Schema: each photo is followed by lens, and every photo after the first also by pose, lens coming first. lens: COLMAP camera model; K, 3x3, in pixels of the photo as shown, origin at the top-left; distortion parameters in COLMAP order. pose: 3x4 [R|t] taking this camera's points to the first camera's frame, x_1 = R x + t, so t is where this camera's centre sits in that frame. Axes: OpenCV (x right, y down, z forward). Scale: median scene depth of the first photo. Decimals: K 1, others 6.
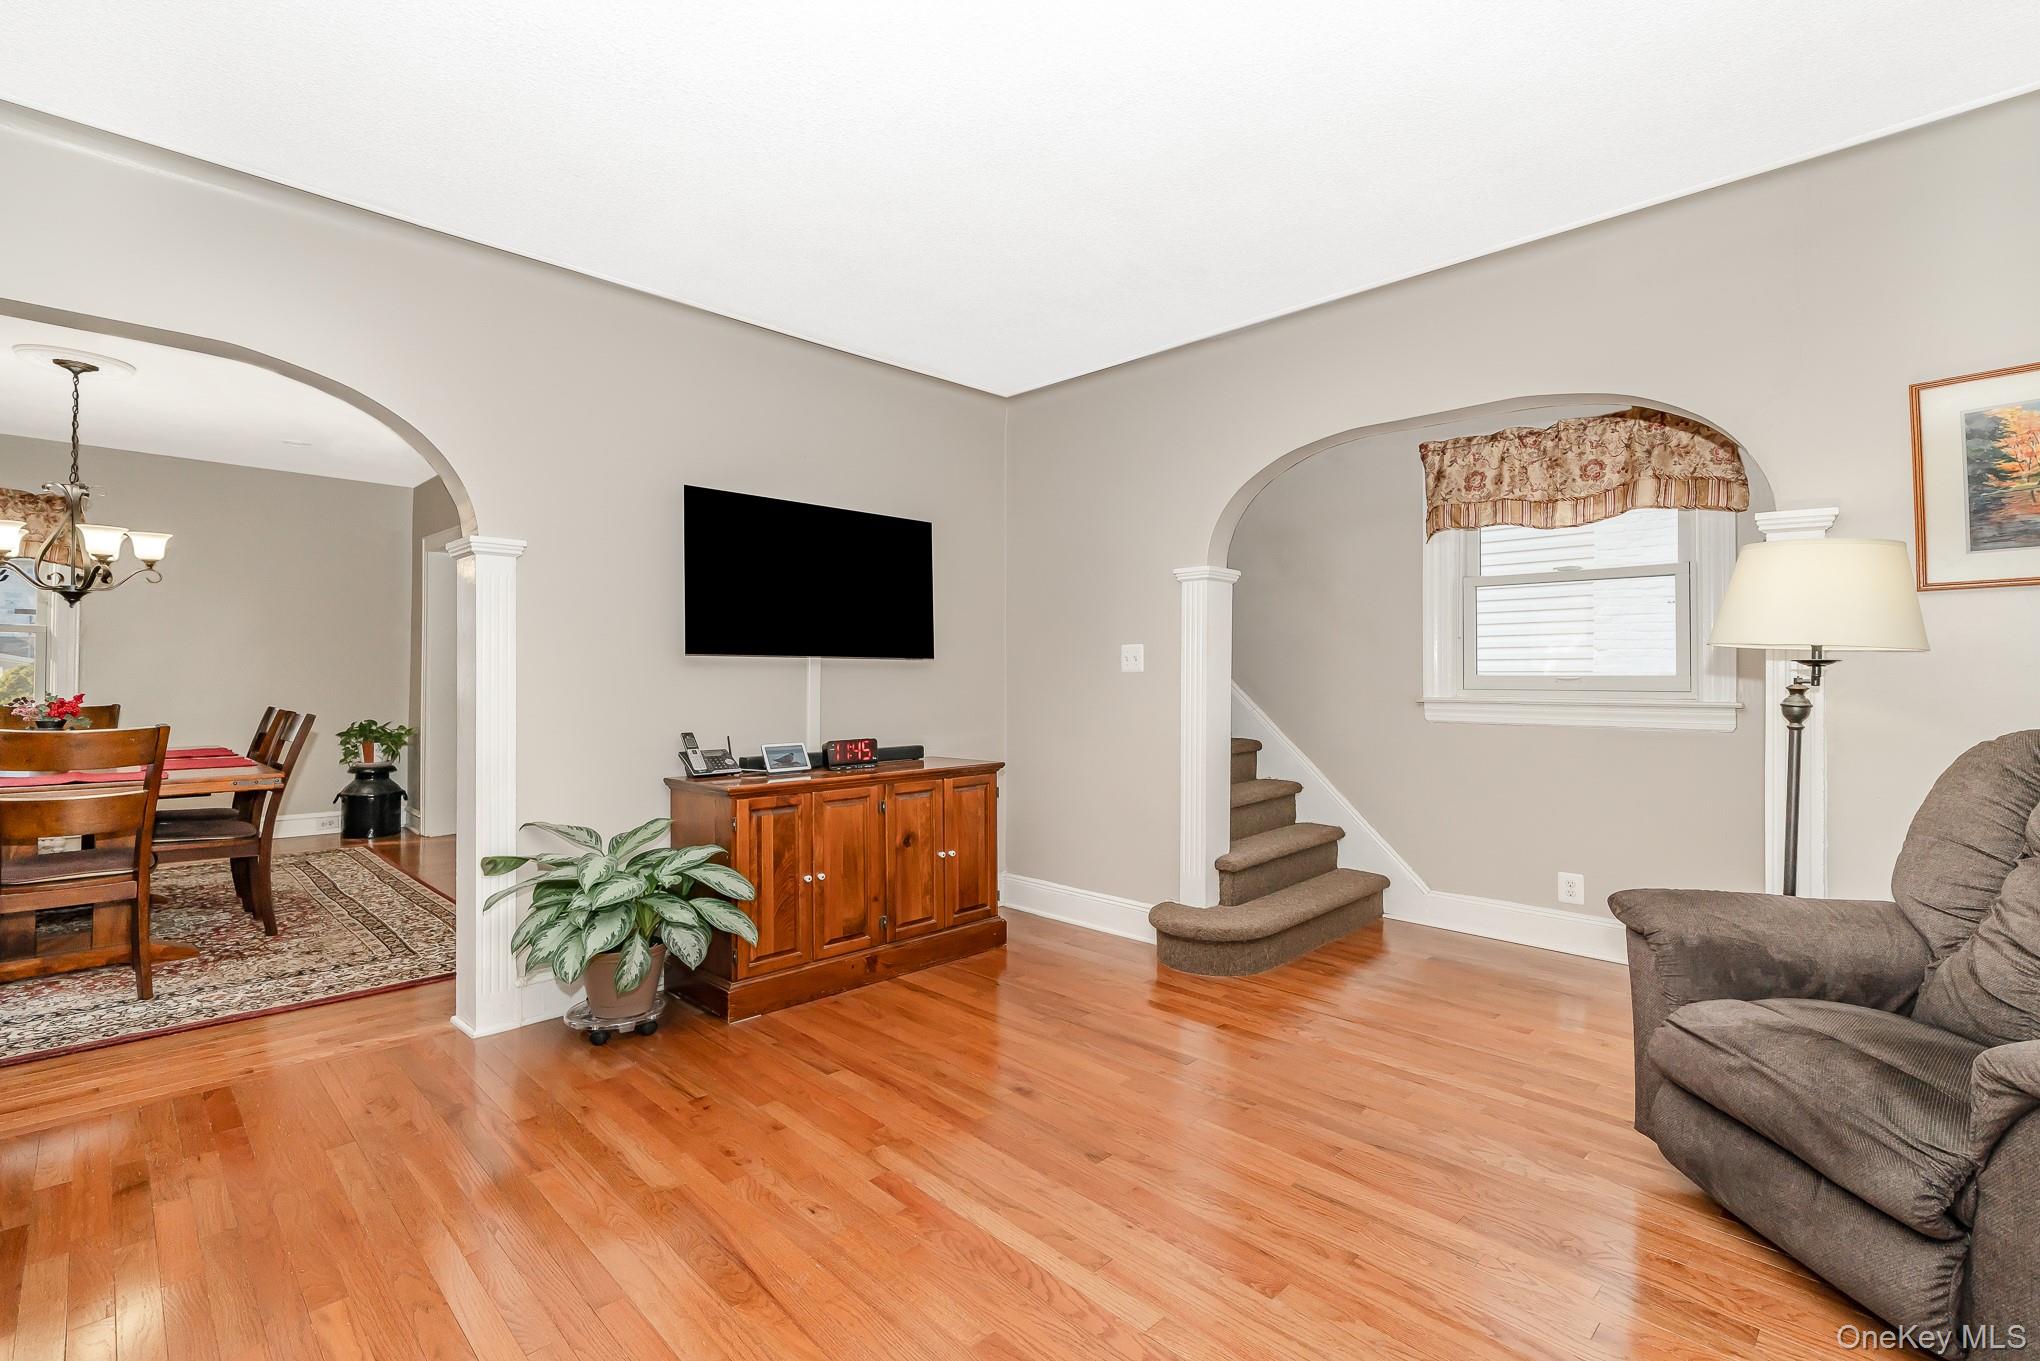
lens RADIAL K [[949.1, 0, 1023.3], [0, 949.1, 669.4], [0, 0, 1]] dist [0.001677, -0.000604]
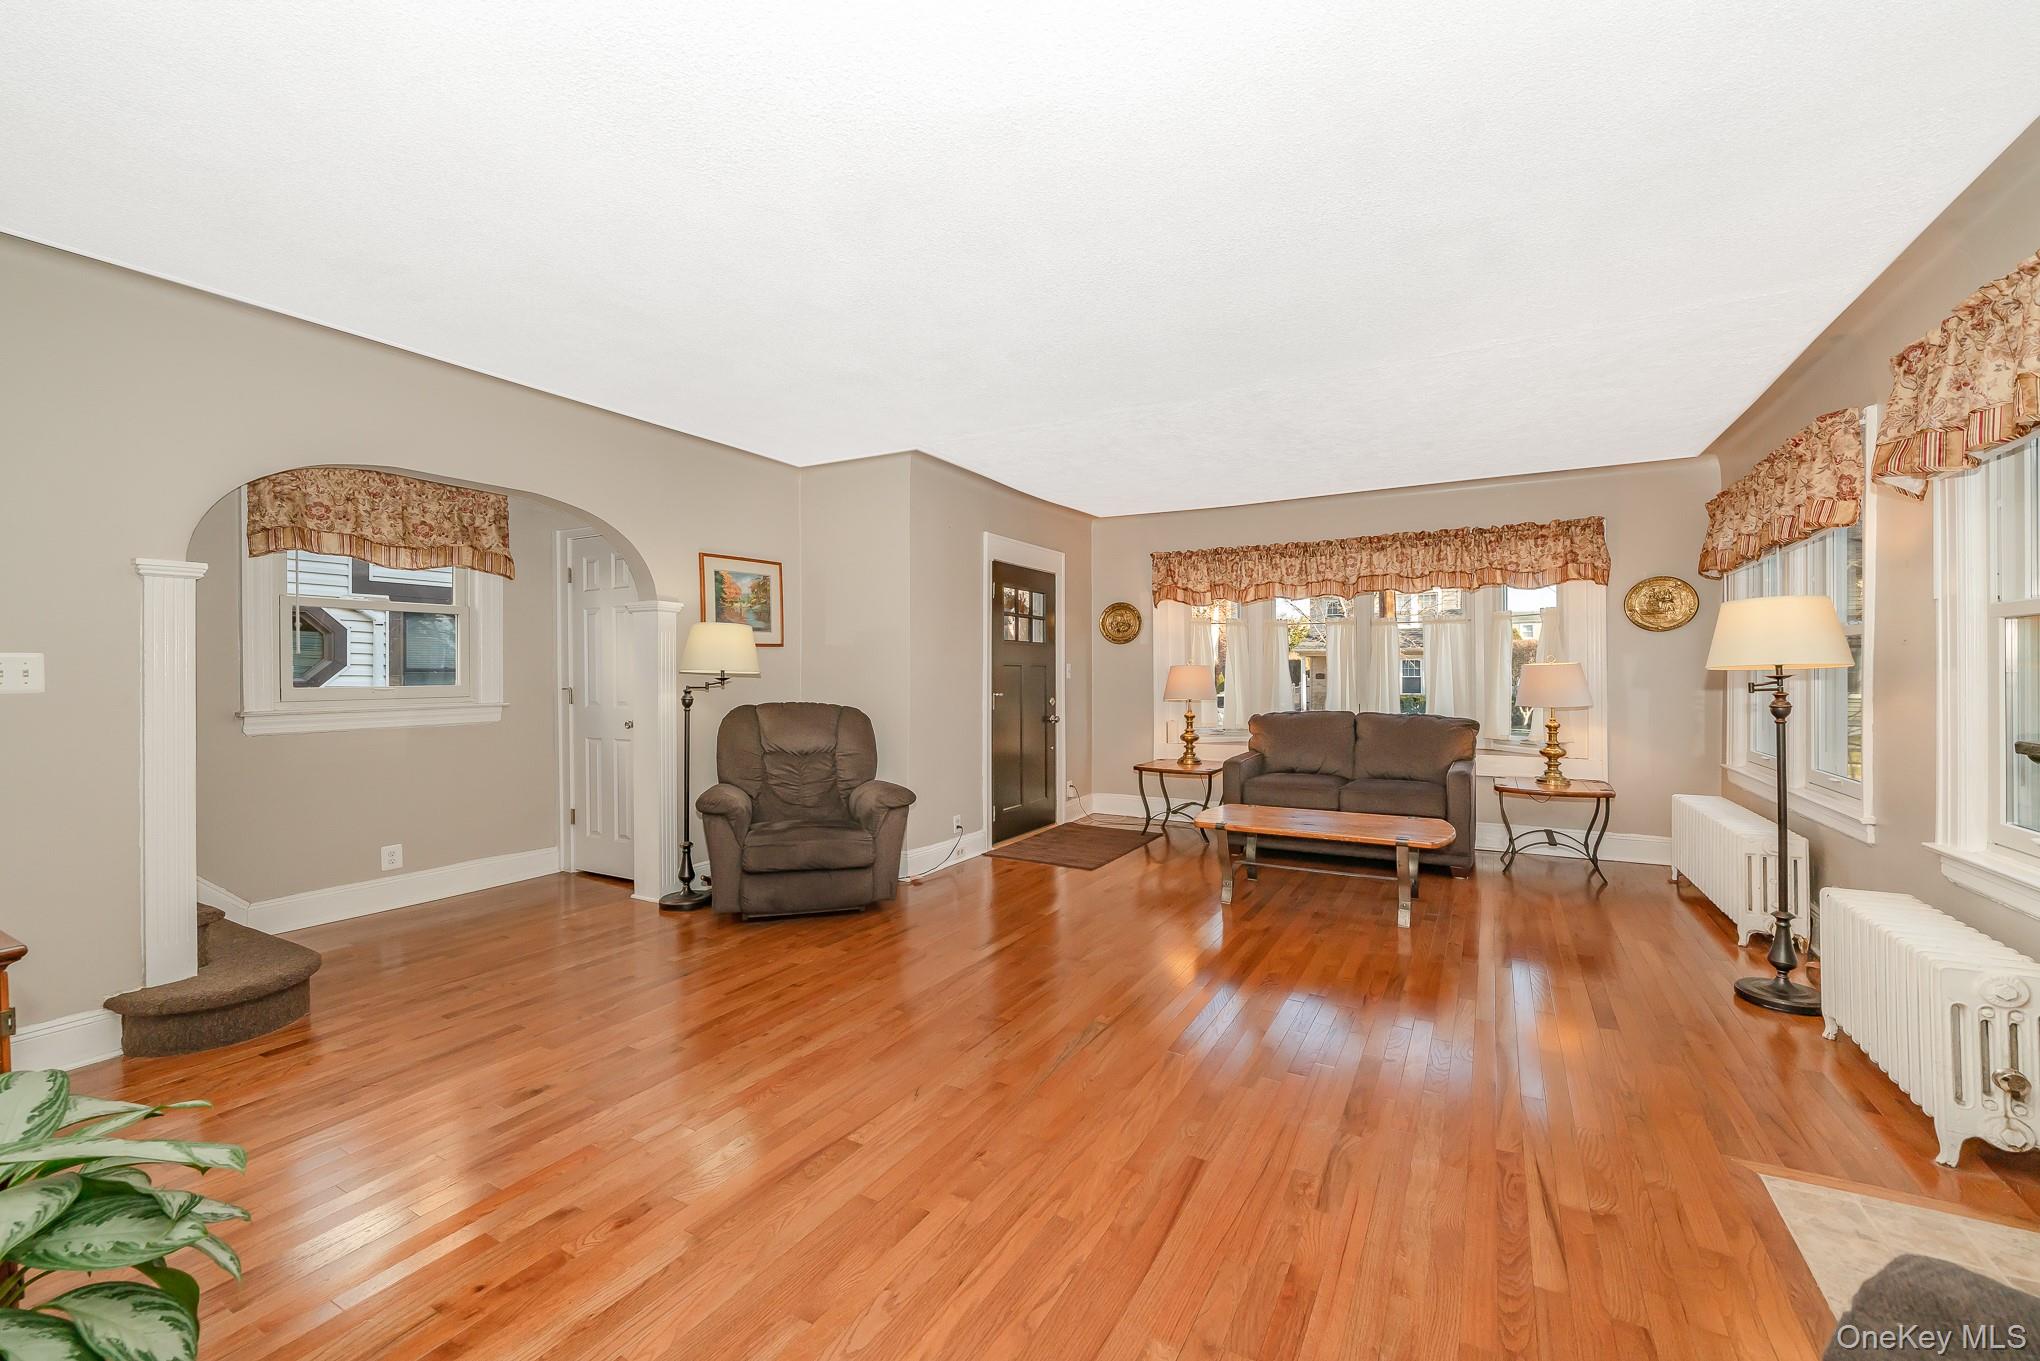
lens RADIAL K [[832.1, 0, 1028.7], [0, 832.1, 679.8], [0, 0, 1]] dist [-0.000180, 0.000095]
pose [[-0.287267, -0.008085, 0.957816, -0.763843], [0.002058, 0.999957, 0.009058, -0.012095], [-0.957848, 0.004574, -0.287238, 0.550759]]
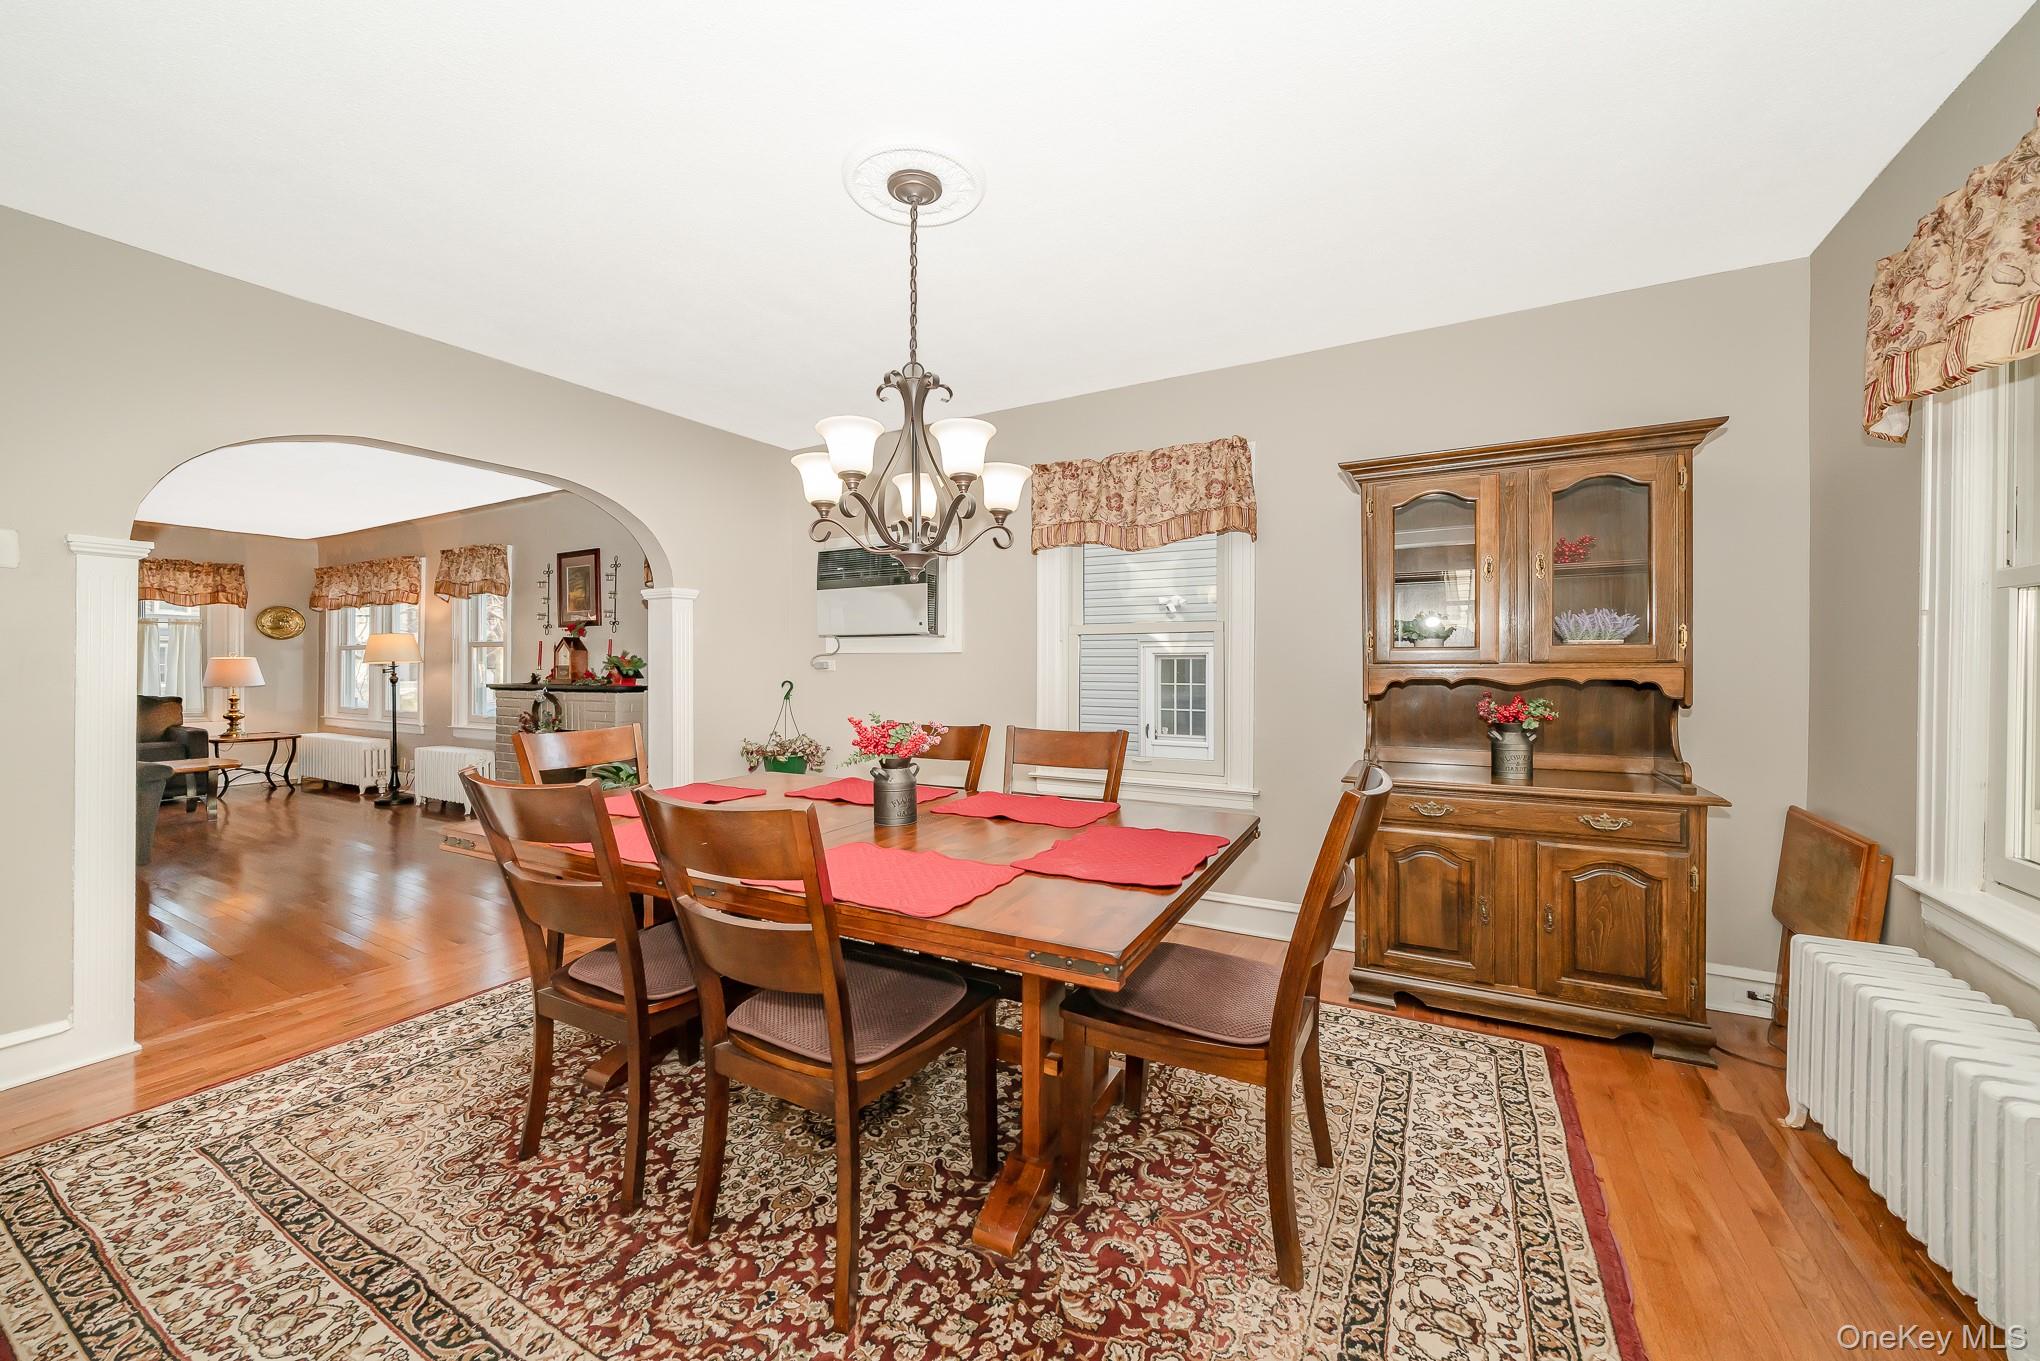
lens RADIAL K [[733.8, 0, 1008.6], [0, 733.8, 667.6], [0, 0, 1]] dist [0.002486, 0.001417]
pose [[-0.964886, -0.005764, -0.262606, -1.244012], [-0.008006, 0.999940, 0.007467, -0.034535], [0.262547, 0.009308, -0.964874, 1.931785]]
